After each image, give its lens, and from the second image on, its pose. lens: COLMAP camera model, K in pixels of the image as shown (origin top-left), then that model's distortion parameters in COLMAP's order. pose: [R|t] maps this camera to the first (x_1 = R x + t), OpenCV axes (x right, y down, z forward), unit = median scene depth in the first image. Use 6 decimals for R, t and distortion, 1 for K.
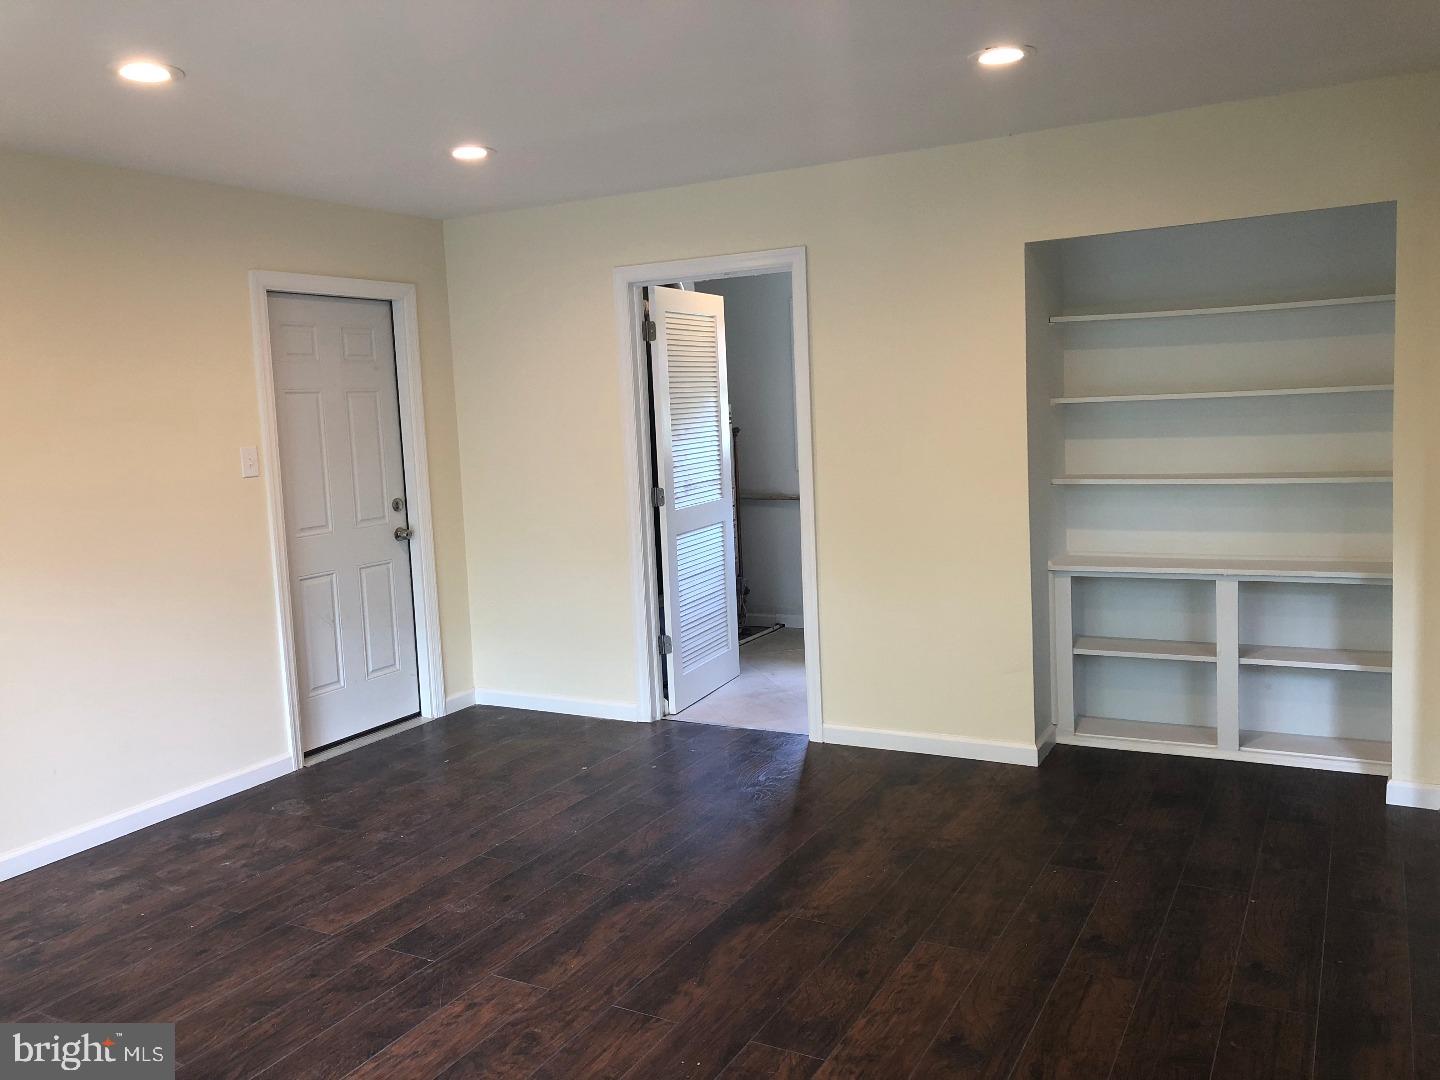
lens RADIAL K [[1159.0, 0, 712.7], [0, 1159.0, 532.7], [0, 0, 1]] dist [0.009292, 0.000249]
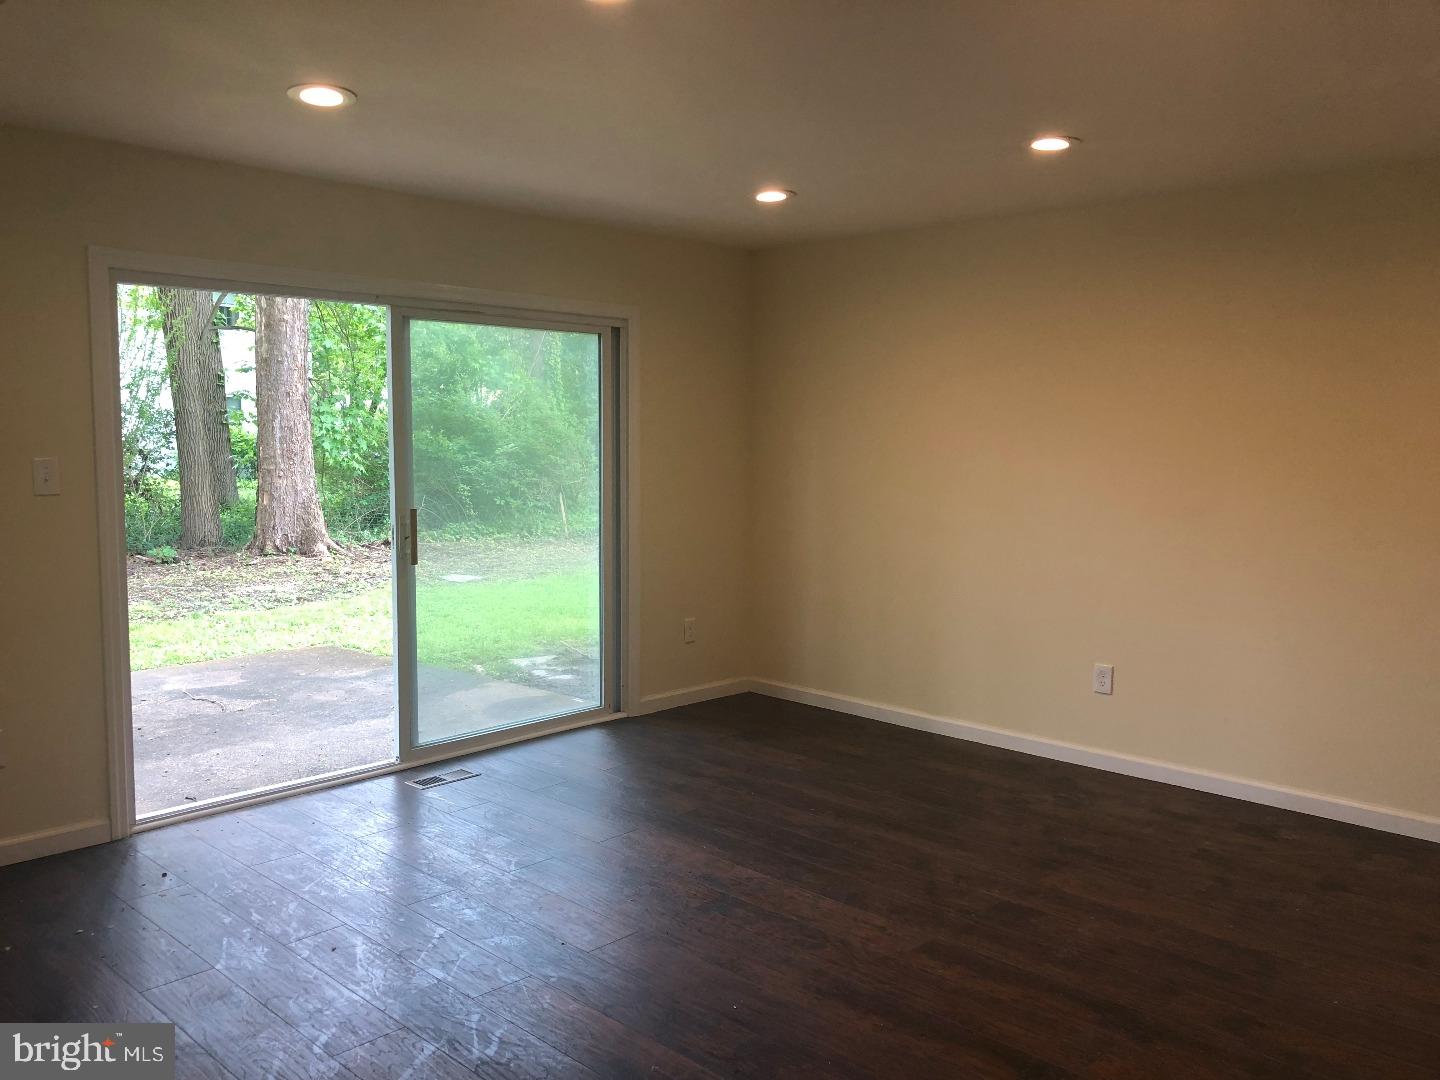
lens RADIAL K [[1159.0, 0, 713.4], [0, 1159.0, 544.9], [0, 0, 1]] dist [0.009292, 0.000249]
pose [[-0.246632, 0.140649, -0.958849, 0.733844], [-0.109301, 0.979062, 0.171728, -0.122332], [0.962926, 0.147157, -0.226095, 0.857570]]
